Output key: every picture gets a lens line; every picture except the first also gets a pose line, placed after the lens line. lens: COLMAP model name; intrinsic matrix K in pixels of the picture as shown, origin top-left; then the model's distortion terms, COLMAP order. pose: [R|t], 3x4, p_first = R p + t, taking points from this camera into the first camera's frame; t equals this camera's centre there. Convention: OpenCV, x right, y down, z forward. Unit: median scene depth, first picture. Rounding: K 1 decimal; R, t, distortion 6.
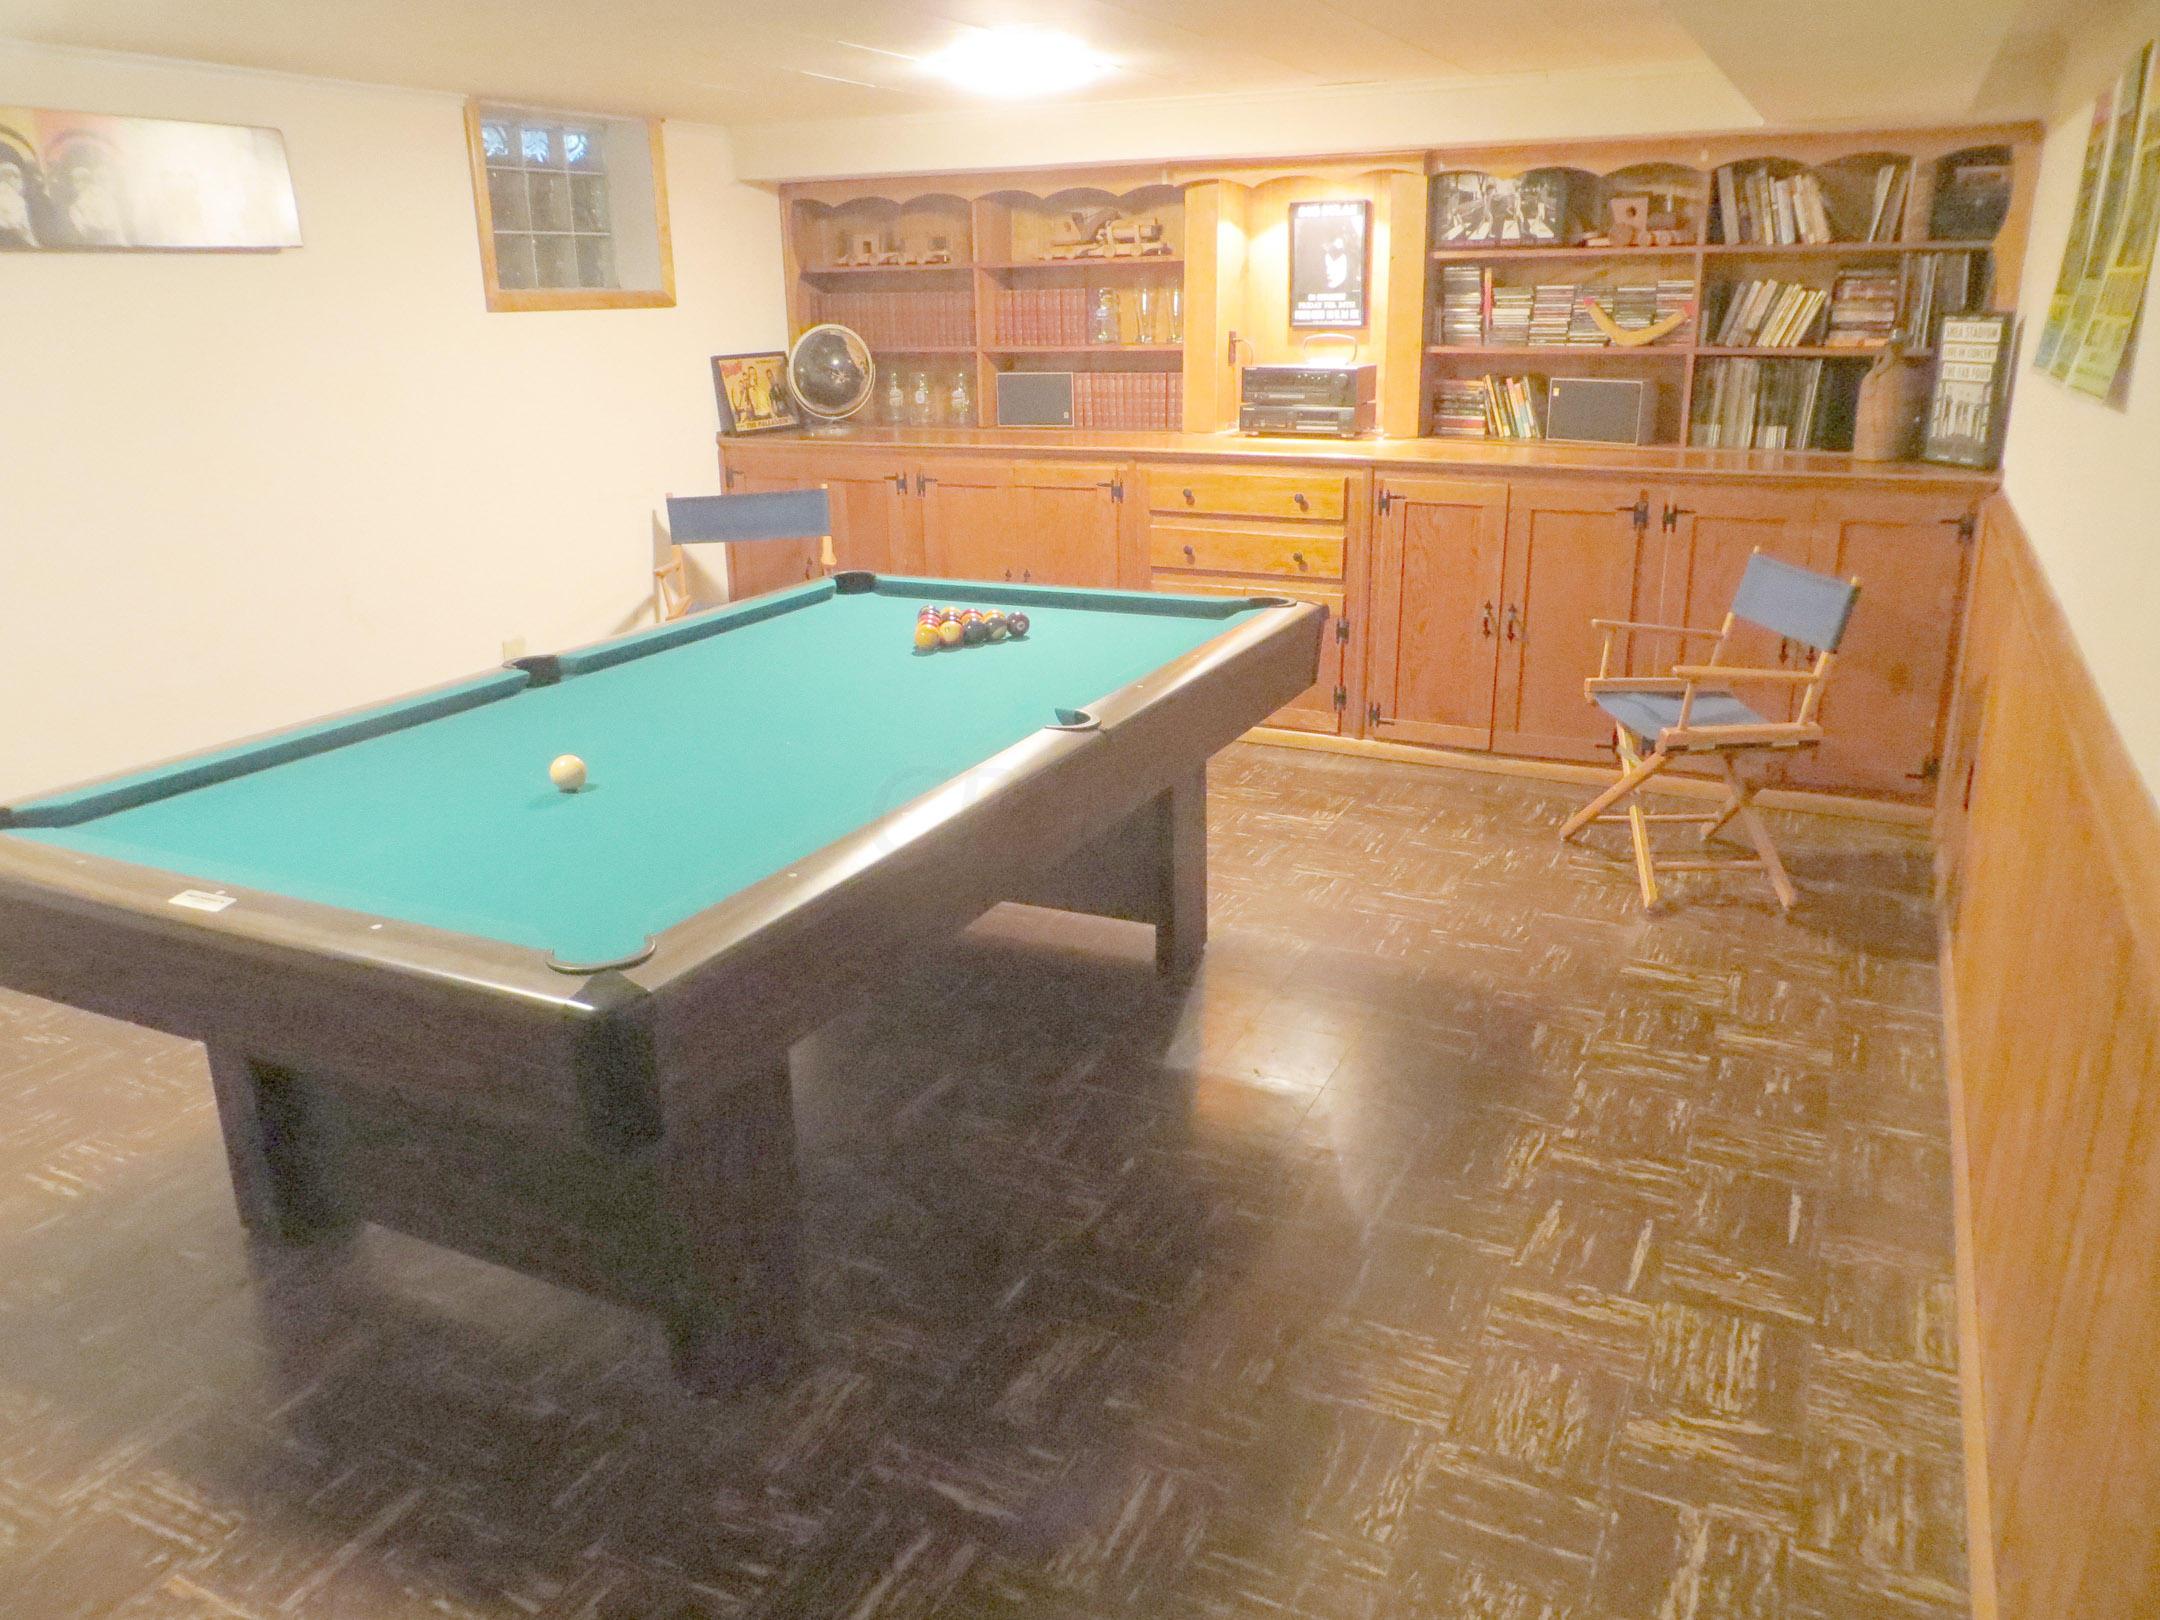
lens RADIAL K [[1617.1, 0, 1083.5], [0, 1617.1, 806.9], [0, 0, 1]] dist [-0.014850, 0.007023]
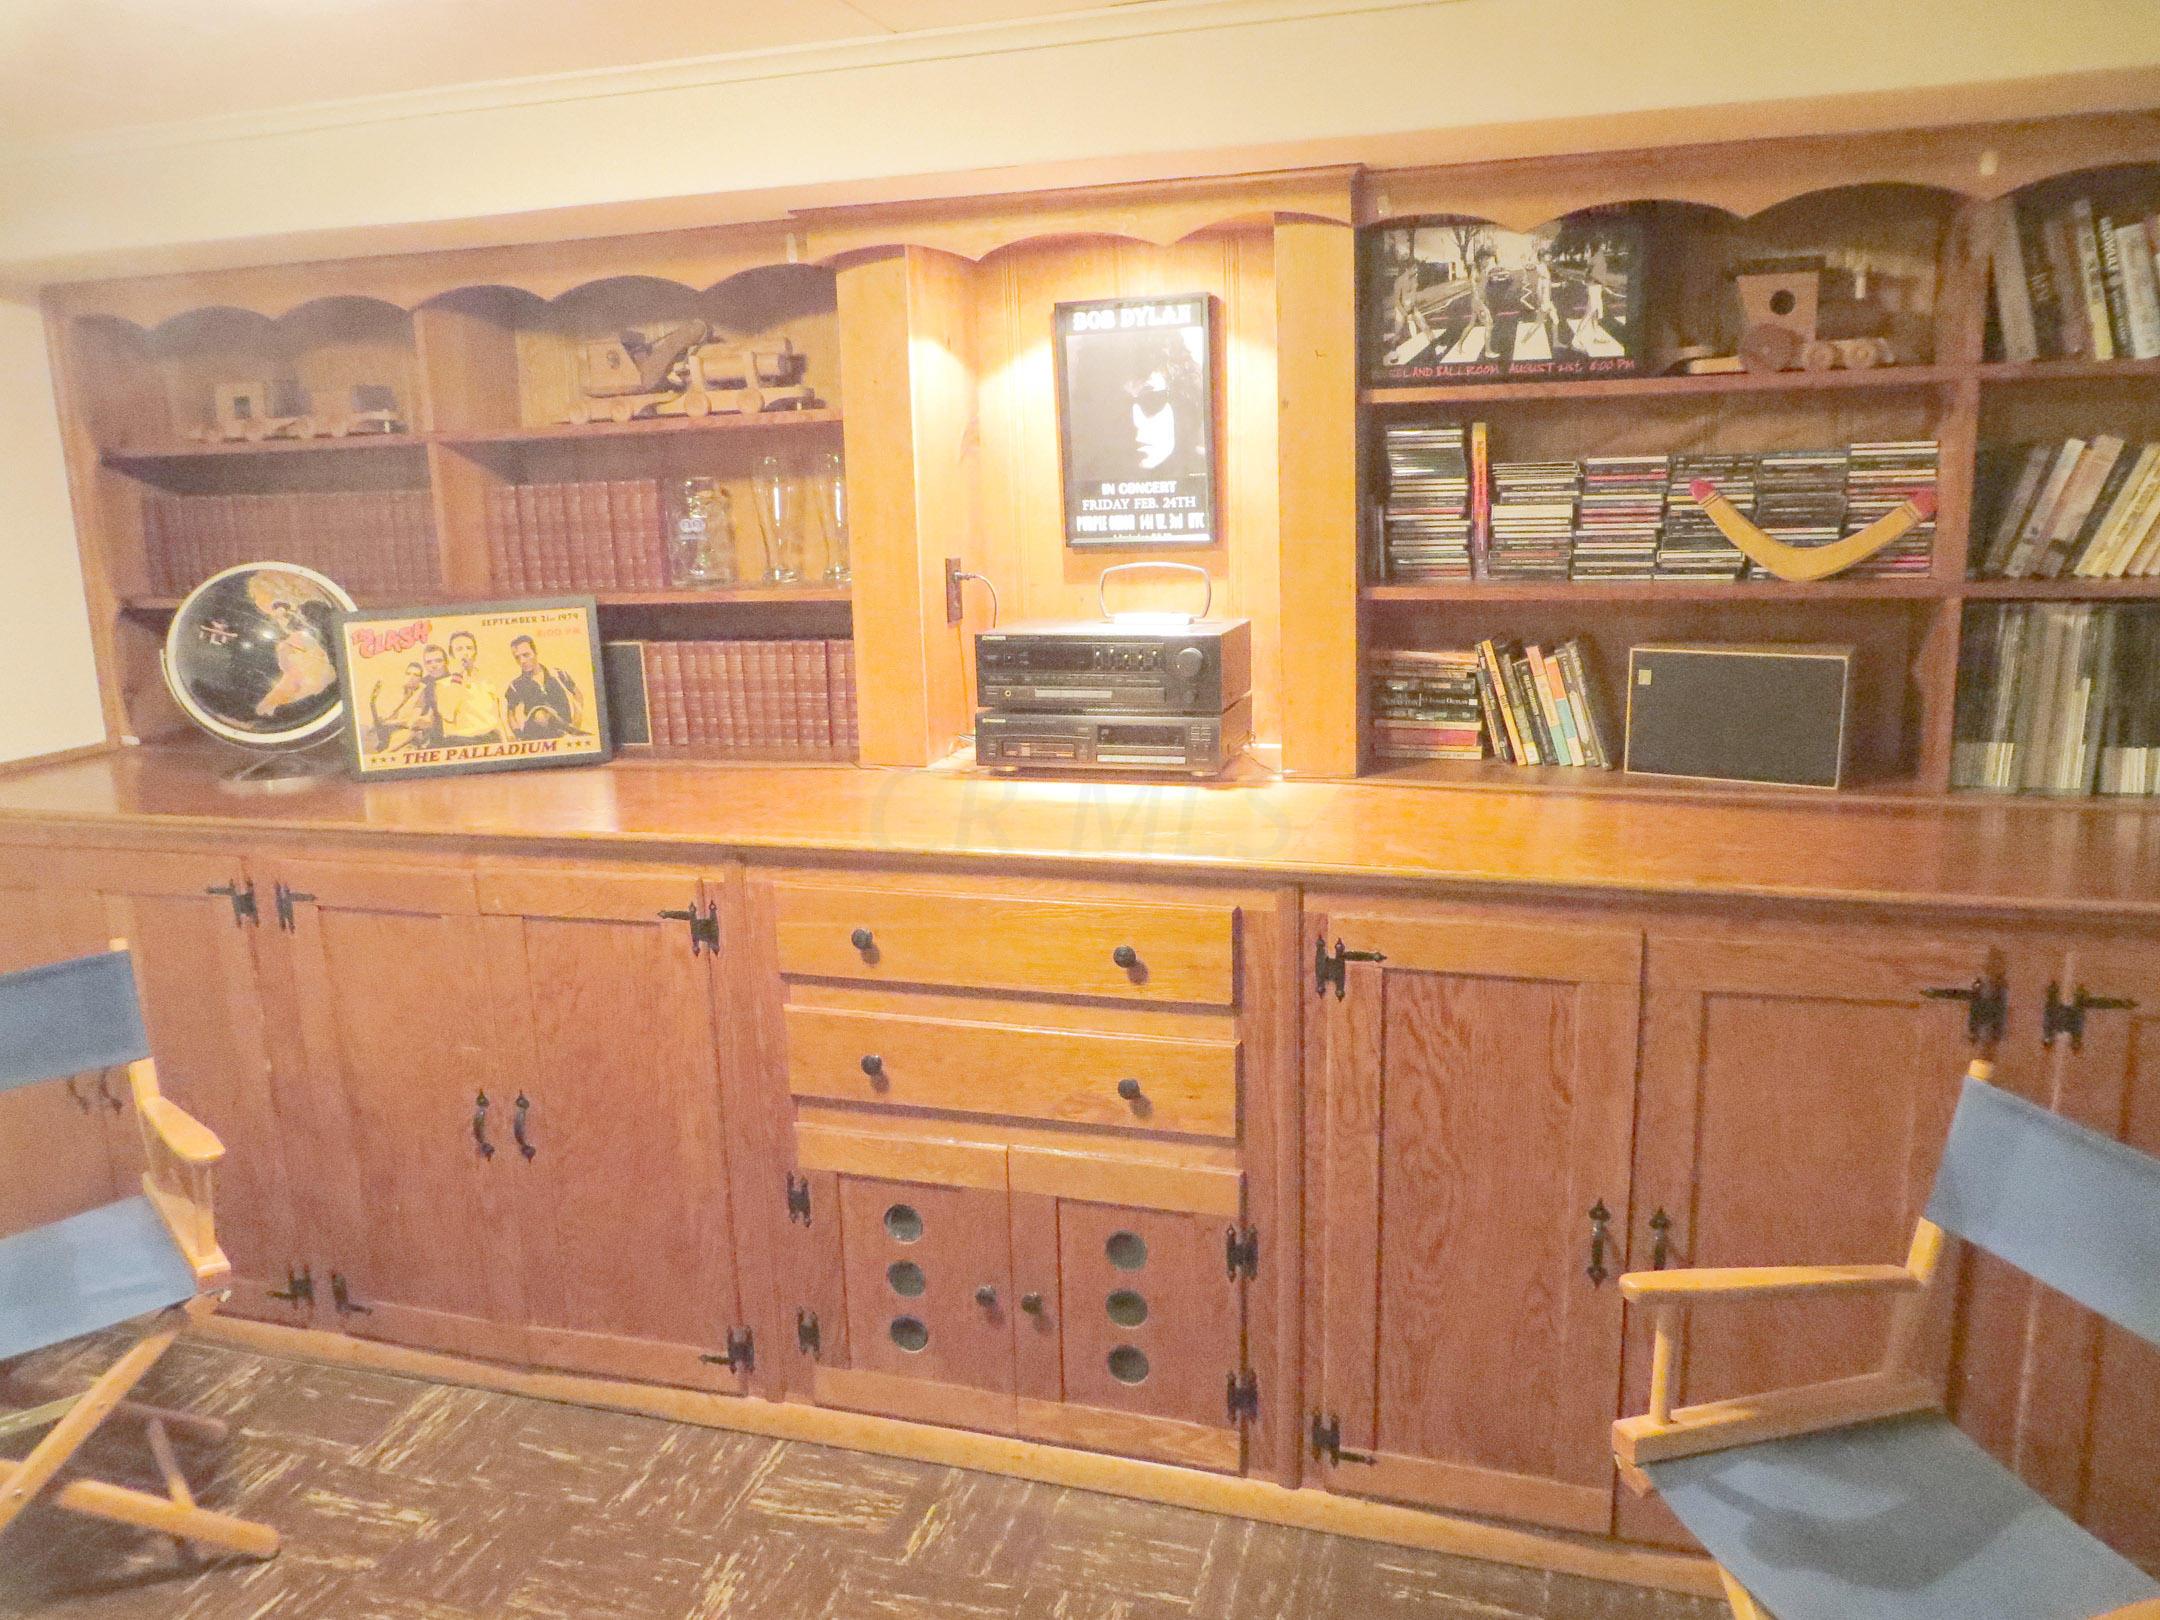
lens RADIAL K [[1617.1, 0, 1073.5], [0, 1617.1, 811.2], [0, 0, 1]] dist [-0.014850, 0.007023]
pose [[0.988800, -0.044579, 0.142435, 0.059612], [0.059627, 0.992873, -0.103191, -0.178644], [-0.136820, 0.110528, 0.984410, 0.561161]]
